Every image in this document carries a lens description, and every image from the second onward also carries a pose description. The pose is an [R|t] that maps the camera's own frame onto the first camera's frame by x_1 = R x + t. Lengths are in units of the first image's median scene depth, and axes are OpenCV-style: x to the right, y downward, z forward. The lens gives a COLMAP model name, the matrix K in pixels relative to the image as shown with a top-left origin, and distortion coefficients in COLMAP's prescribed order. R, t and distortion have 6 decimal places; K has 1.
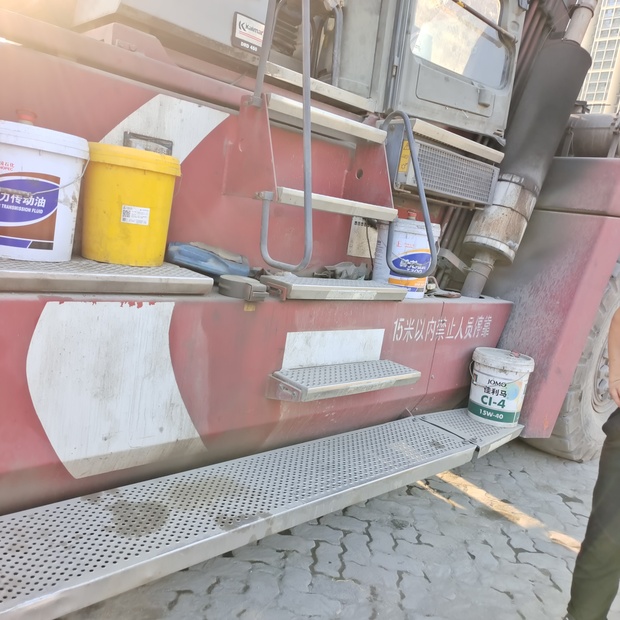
lens RADIAL K [[560.4, 0, 312.8], [0, 560.4, 308.8], [0, 0, 1]] dist [0.026482, 0.013091]
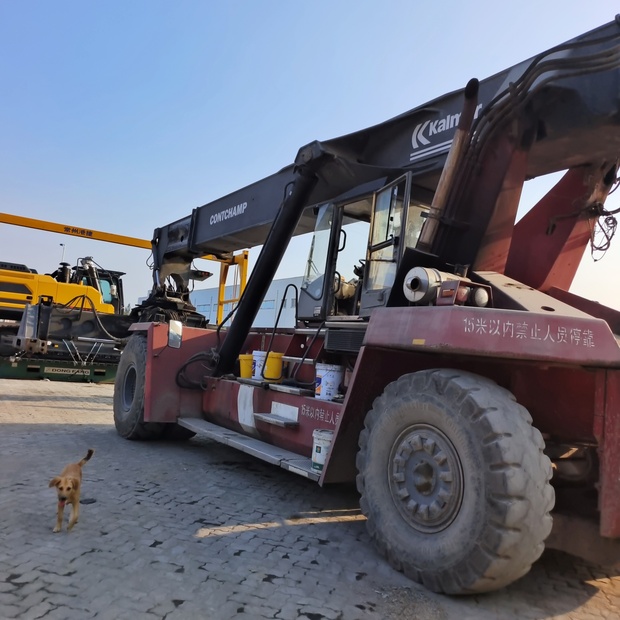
lens RADIAL K [[561.0, 0, 310.6], [0, 561.0, 302.7], [0, 0, 1]] dist [0.029494, -0.005155]
pose [[-0.149008, -0.256798, -0.954909, 2.931634], [-0.282776, 0.936428, -0.207702, 0.115694], [0.947541, 0.239076, -0.212151, 1.690233]]
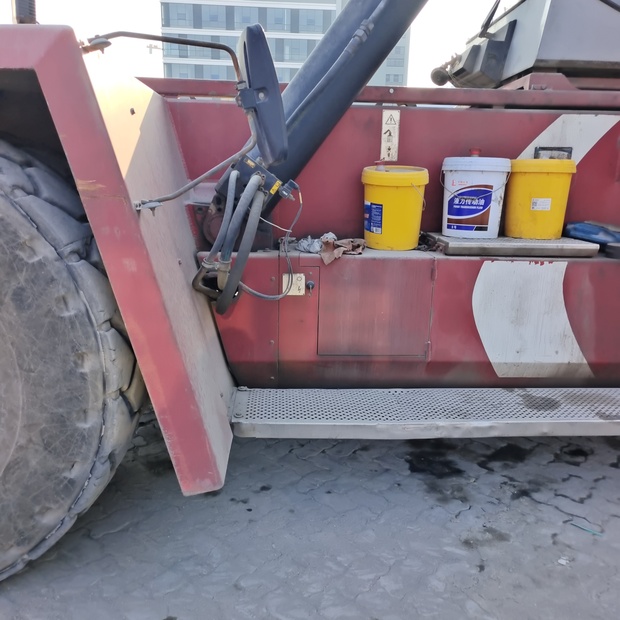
lens RADIAL K [[562.5, 0, 317.4], [0, 562.5, 309.5], [0, 0, 1]] dist [0.028523, 0.024380]
pose [[0.768628, 0.015502, -0.639508, 0.145218], [-0.015129, 0.999867, 0.006054, 0.084788], [0.639517, 0.005022, 0.768761, -0.397664]]
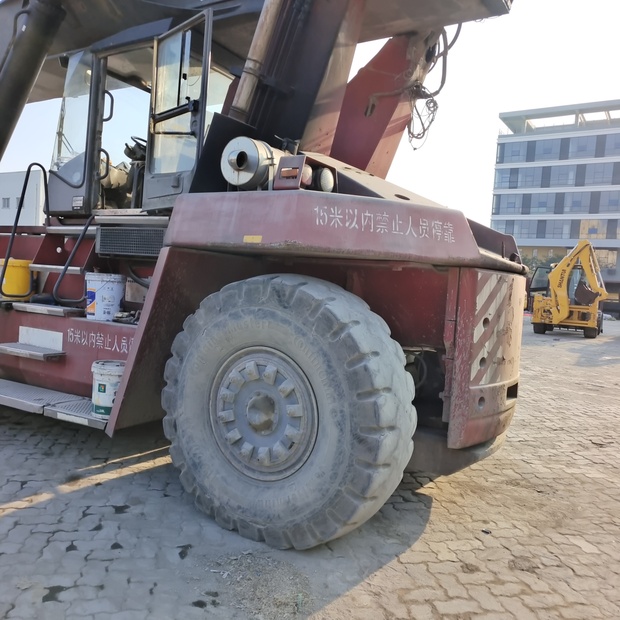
lens RADIAL K [[560.4, 0, 312.8], [0, 560.4, 308.8], [0, 0, 1]] dist [0.026482, 0.013091]
pose [[0.279145, -0.087127, -0.956288, 2.392849], [-0.181431, 0.973152, -0.141624, 0.082042], [0.942953, 0.213034, 0.255843, 1.484823]]
